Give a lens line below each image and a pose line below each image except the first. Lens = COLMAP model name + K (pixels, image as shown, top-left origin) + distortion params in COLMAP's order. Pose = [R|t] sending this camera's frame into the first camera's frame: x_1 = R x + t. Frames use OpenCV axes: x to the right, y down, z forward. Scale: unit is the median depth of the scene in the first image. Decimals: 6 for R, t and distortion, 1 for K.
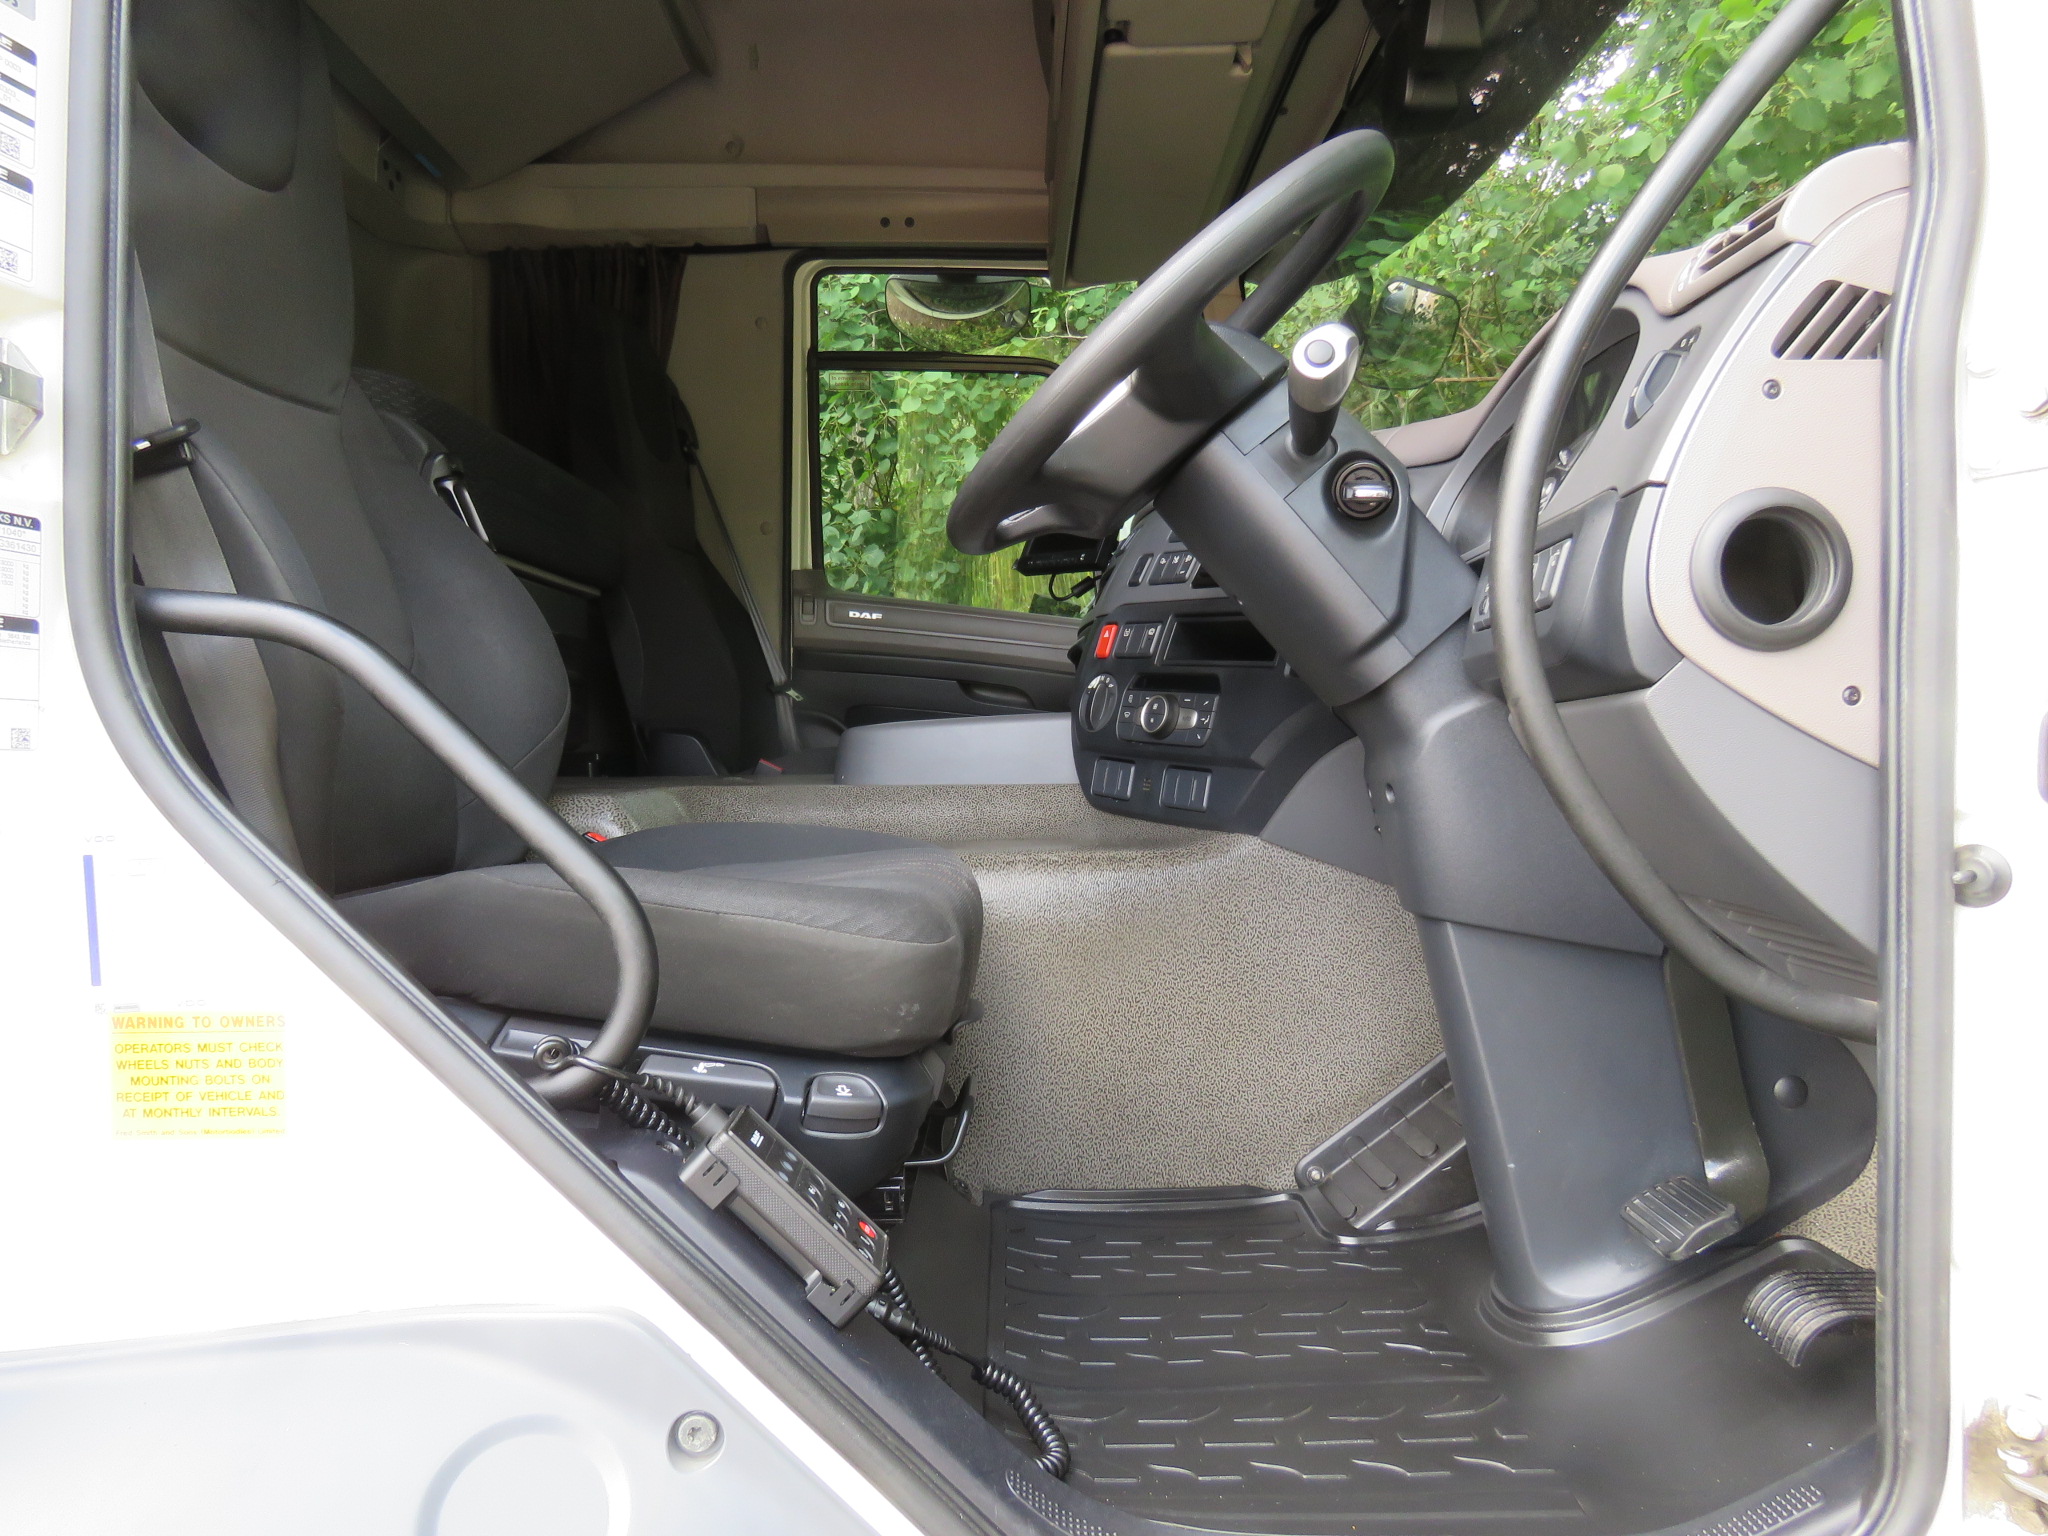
lens RADIAL K [[1296.5, 0, 1023.0], [0, 1296.5, 758.9], [0, 0, 1]] dist [-0.009133, 0.007055]
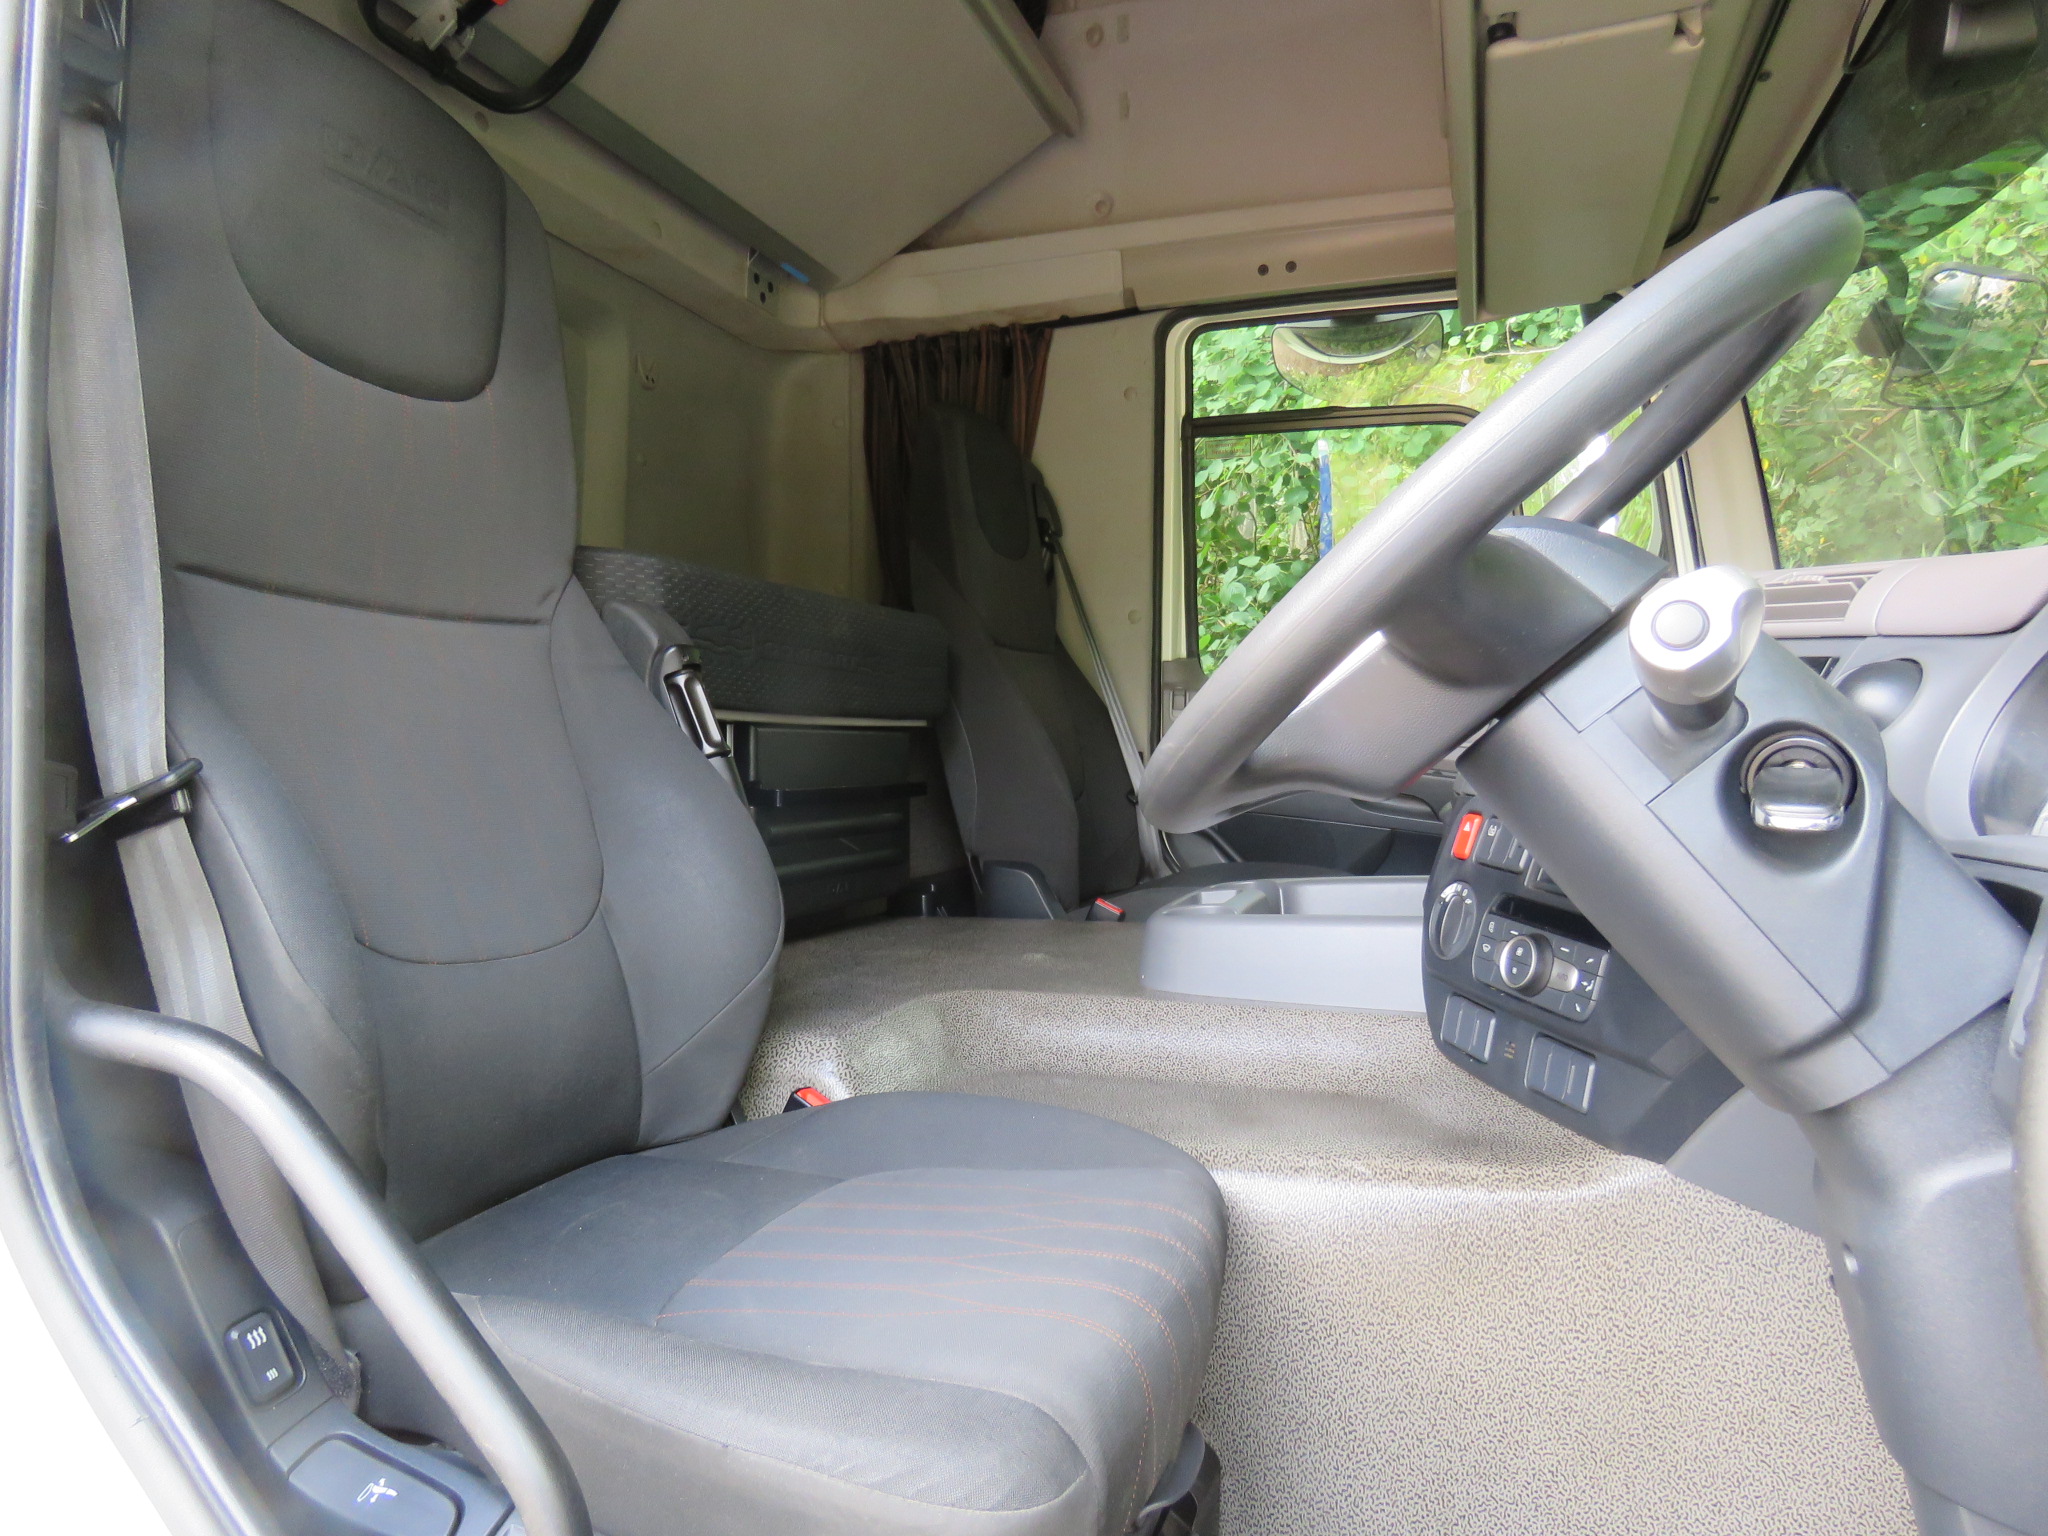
lens RADIAL K [[1296.5, 0, 1022.7], [0, 1296.5, 764.9], [0, 0, 1]] dist [-0.009133, 0.007055]
pose [[0.937998, 0.010386, -0.346485, 0.072650], [-0.009634, 0.999946, 0.003891, -0.117055], [0.346507, -0.000312, 0.938047, 0.170145]]
